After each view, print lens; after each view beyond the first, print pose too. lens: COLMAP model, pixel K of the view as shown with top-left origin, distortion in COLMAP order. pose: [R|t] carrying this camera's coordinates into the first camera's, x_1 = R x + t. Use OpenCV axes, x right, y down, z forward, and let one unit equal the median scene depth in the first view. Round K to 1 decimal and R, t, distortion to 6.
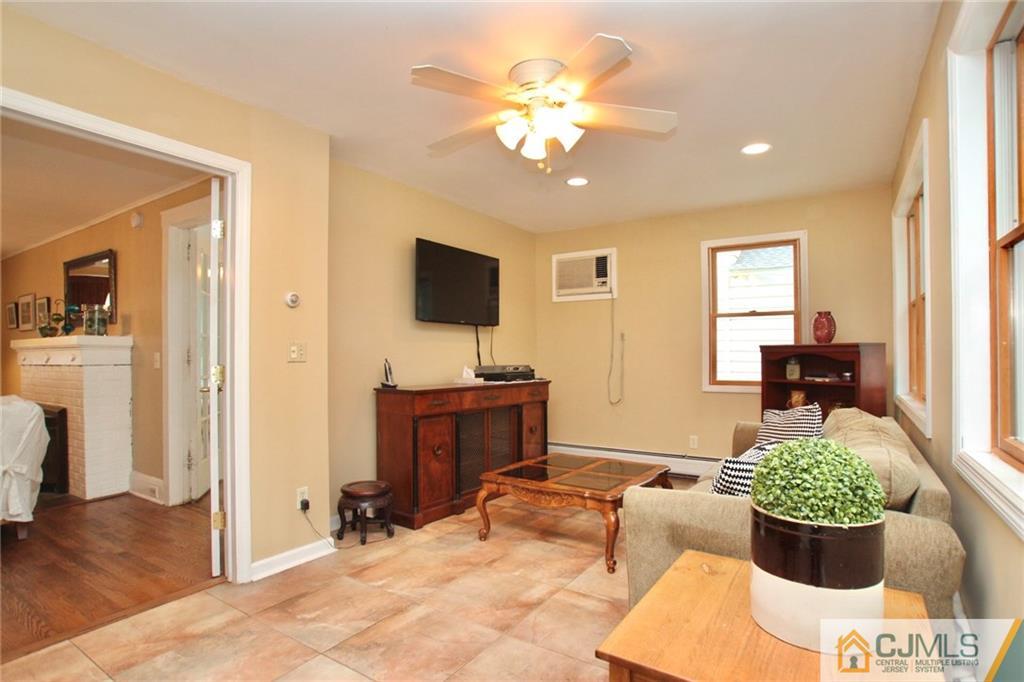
lens RADIAL K [[522.3, 0, 506.5], [0, 522.3, 344.9], [0, 0, 1]] dist [-0.004039, 0.000569]
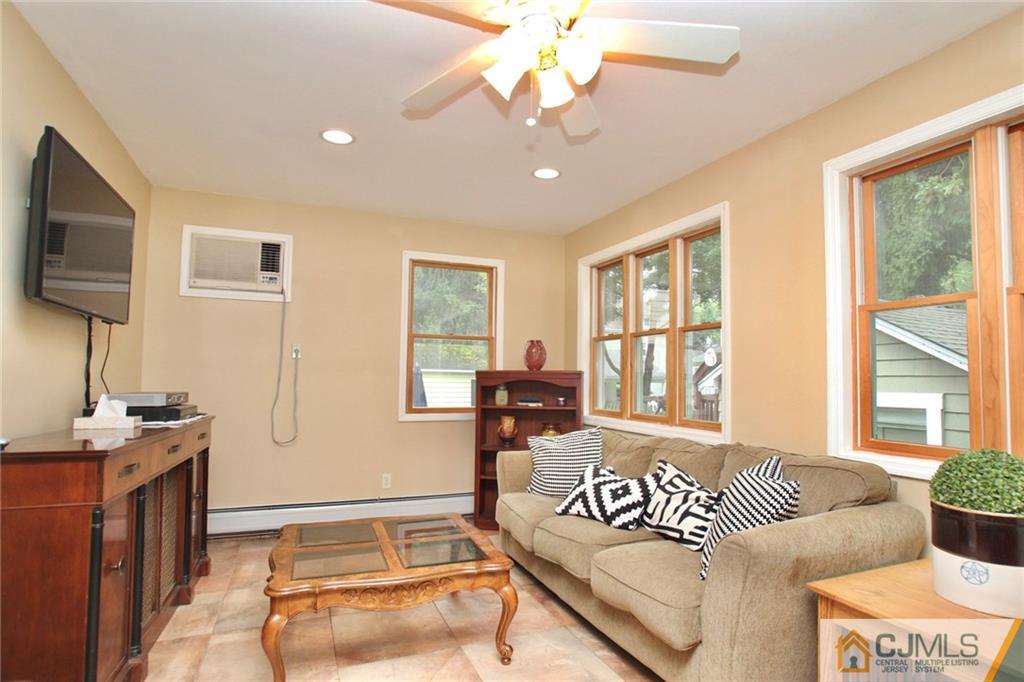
lens RADIAL K [[566.3, 0, 512.9], [0, 566.3, 352.1], [0, 0, 1]] dist [-0.001828, 0.000066]
pose [[0.576735, 0.053055, 0.815207, -0.295221], [-0.028644, 0.998589, -0.044724, 0.010336], [-0.816429, 0.002443, 0.577440, 0.300160]]
